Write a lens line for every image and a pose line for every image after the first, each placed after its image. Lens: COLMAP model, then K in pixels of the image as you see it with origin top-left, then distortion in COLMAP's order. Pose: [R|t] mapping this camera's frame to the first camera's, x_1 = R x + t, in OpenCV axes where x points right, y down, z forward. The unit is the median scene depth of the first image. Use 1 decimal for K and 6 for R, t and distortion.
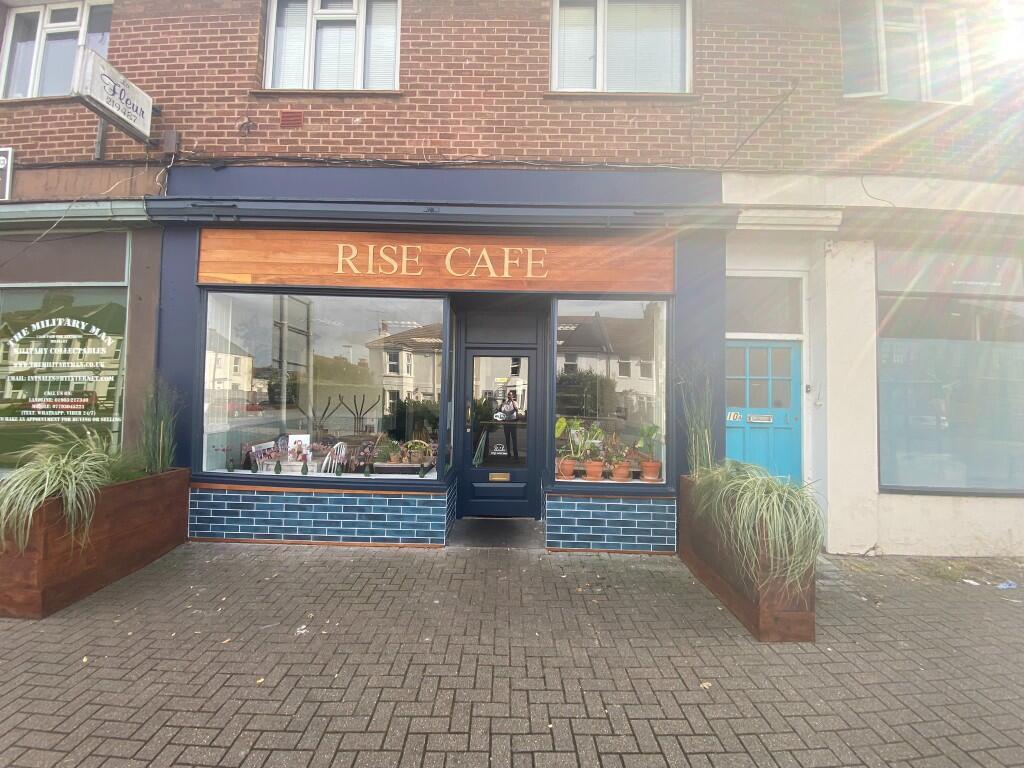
lens RADIAL K [[427.1, 0, 477.9], [0, 427.1, 386.1], [0, 0, 1]] dist [0.004551, -0.011759]
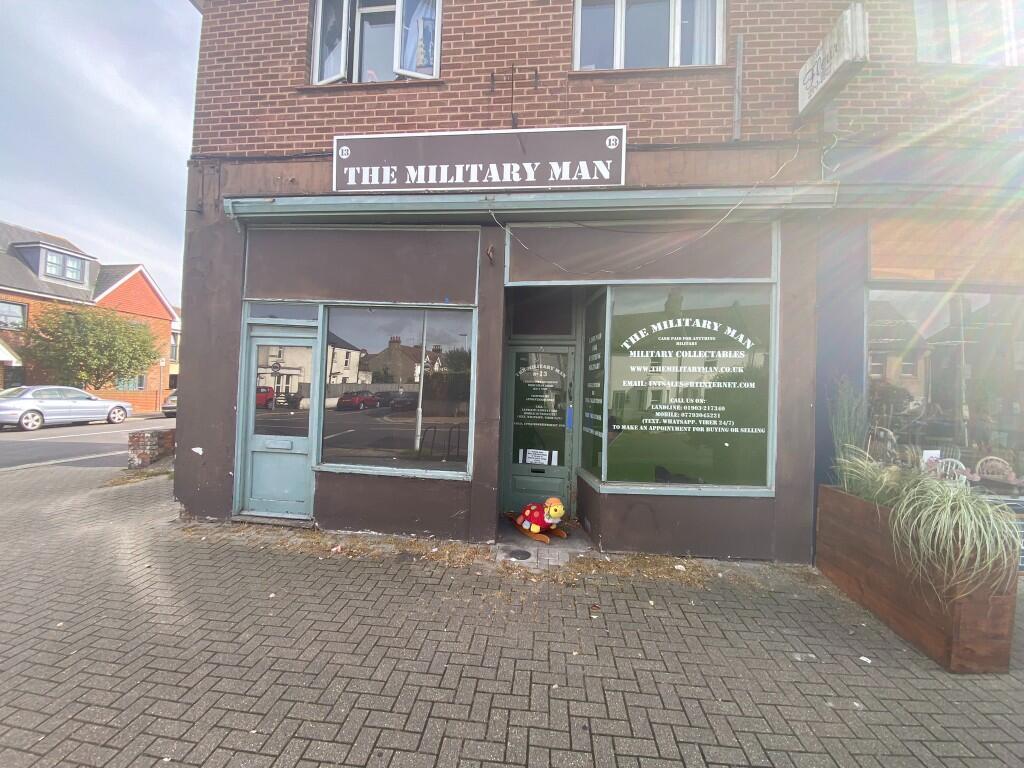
lens RADIAL K [[430.9, 0, 511.3], [0, 430.9, 387.8], [0, 0, 1]] dist [0.003009, -0.000151]
pose [[0.999633, 0.006893, -0.026190, -1.337371], [-0.006412, 0.999811, 0.018377, -0.024903], [0.026312, -0.018202, 0.999488, 0.061467]]
